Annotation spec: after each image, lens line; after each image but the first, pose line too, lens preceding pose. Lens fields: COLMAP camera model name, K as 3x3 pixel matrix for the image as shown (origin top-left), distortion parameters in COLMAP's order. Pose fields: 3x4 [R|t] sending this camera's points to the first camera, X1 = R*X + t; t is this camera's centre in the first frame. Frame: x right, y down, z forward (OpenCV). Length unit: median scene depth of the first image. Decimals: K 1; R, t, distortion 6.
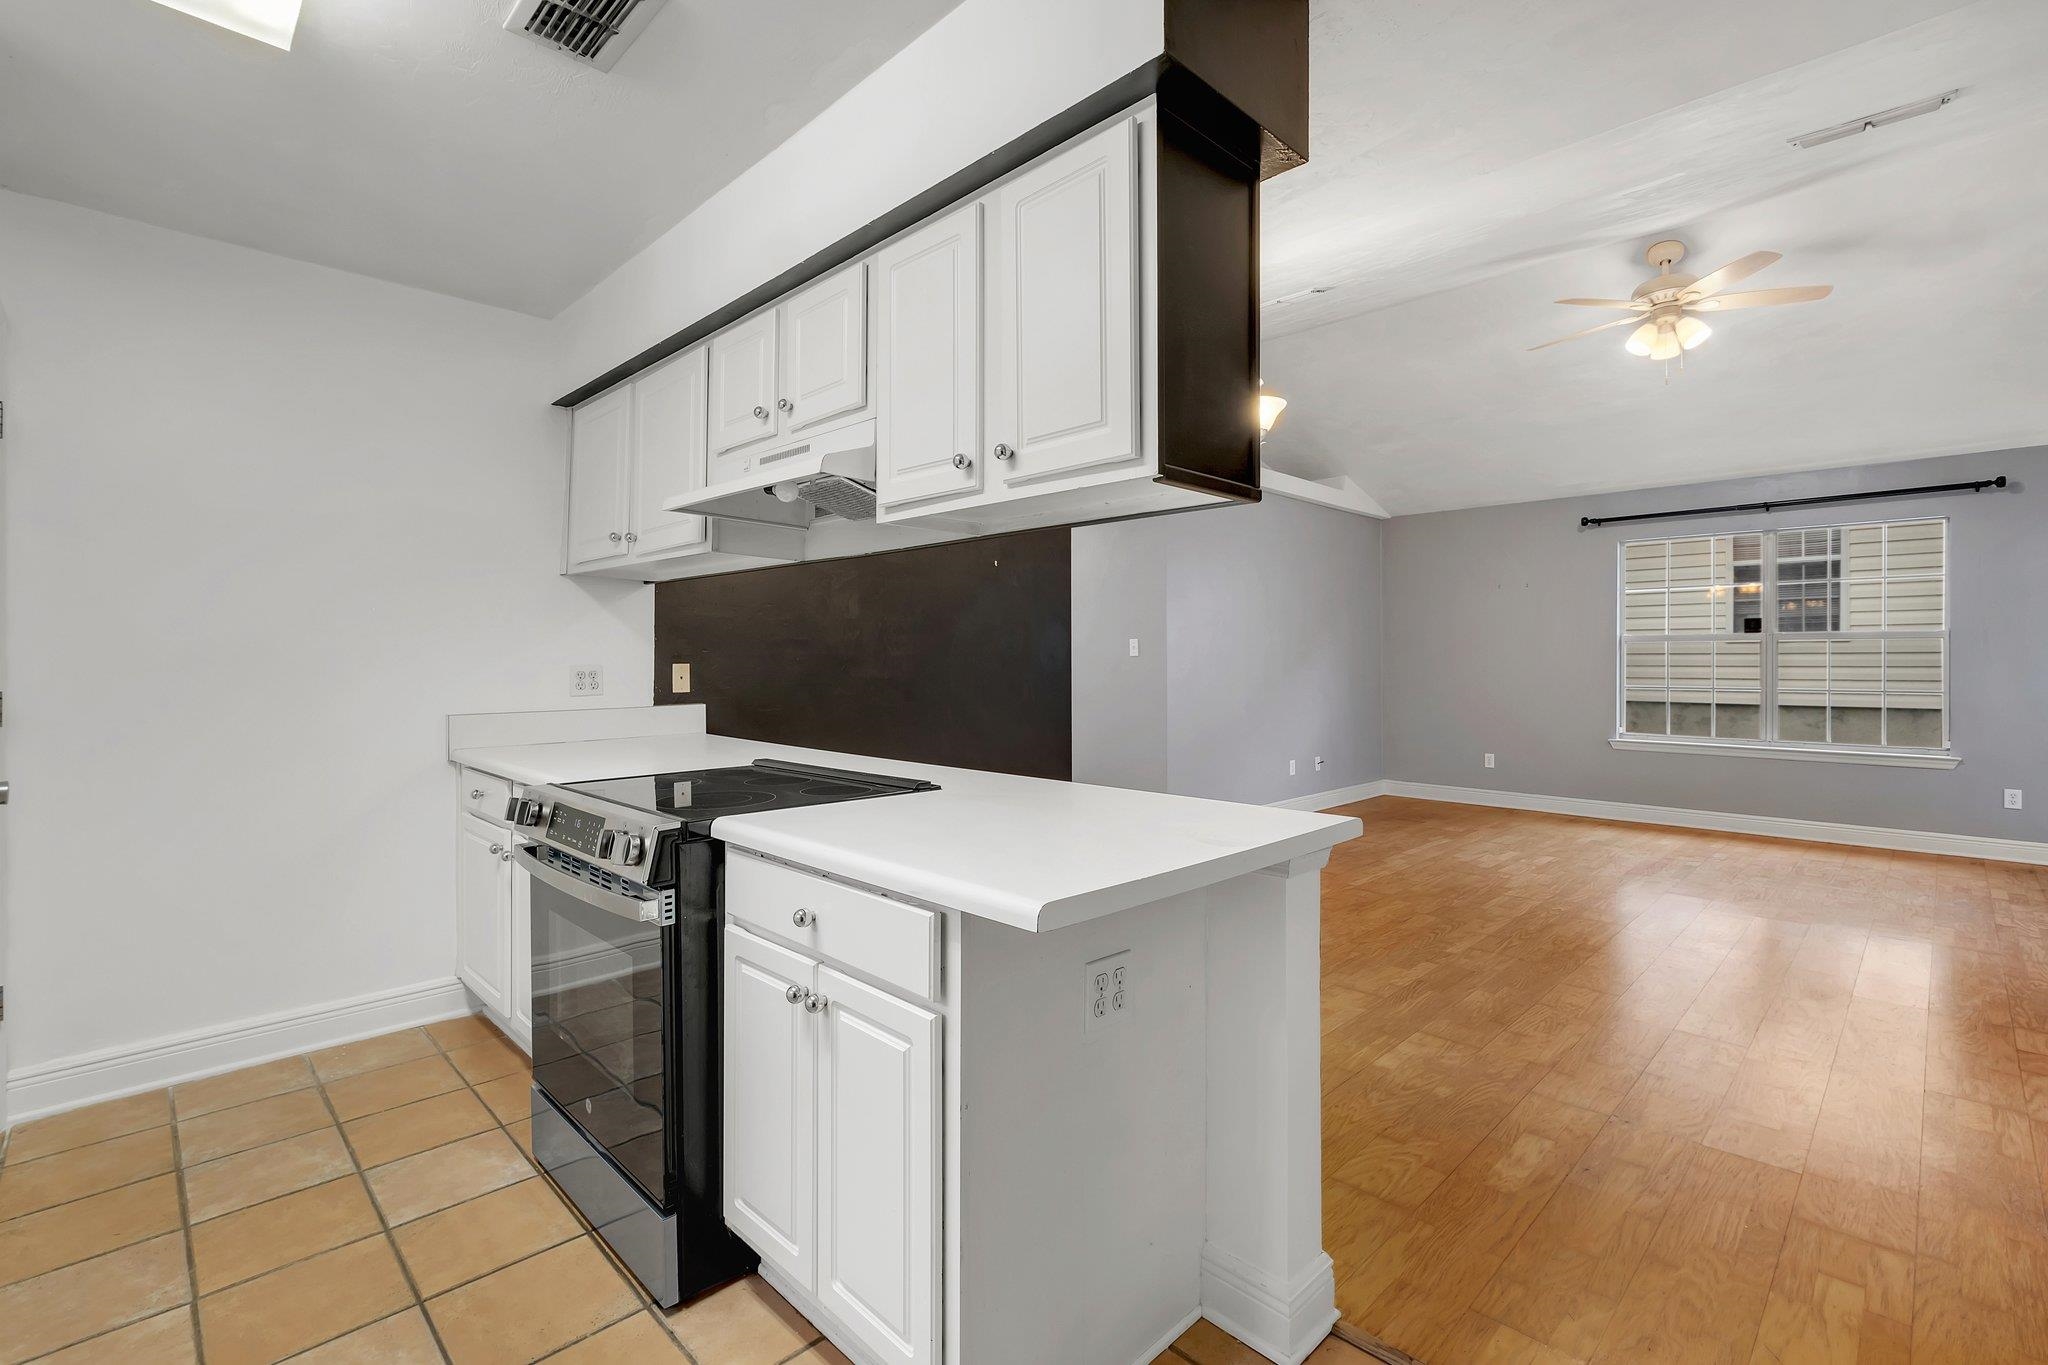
lens RADIAL K [[898.8, 0, 1009.8], [0, 898.8, 667.8], [0, 0, 1]] dist [-0.004131, -0.001360]
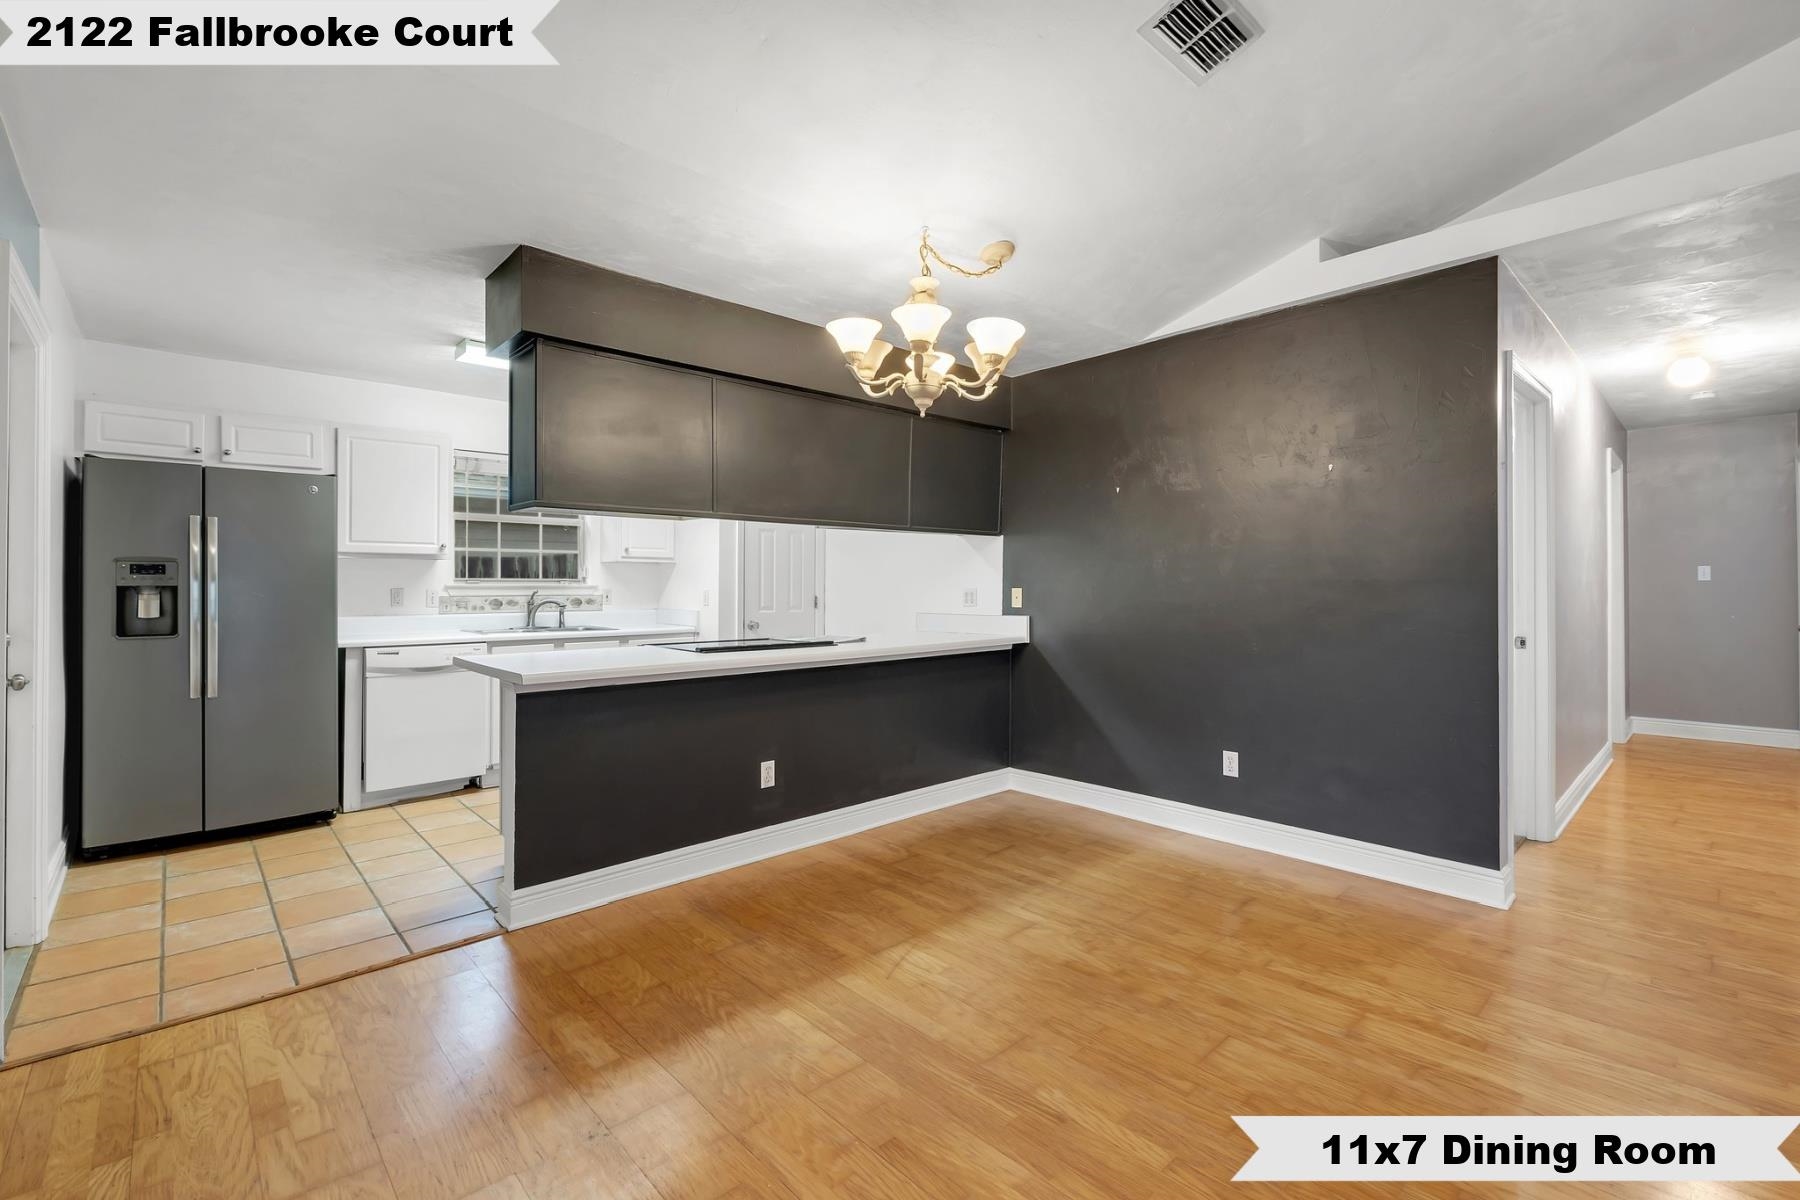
lens RADIAL K [[790.0, 0, 909.5], [0, 790.0, 572.5], [0, 0, 1]] dist [-0.004131, -0.001360]
pose [[-0.010727, -0.018807, -0.999766, 1.302149], [-0.005542, 0.999809, -0.018748, -0.006567], [0.999927, 0.005339, -0.010829, 1.186125]]
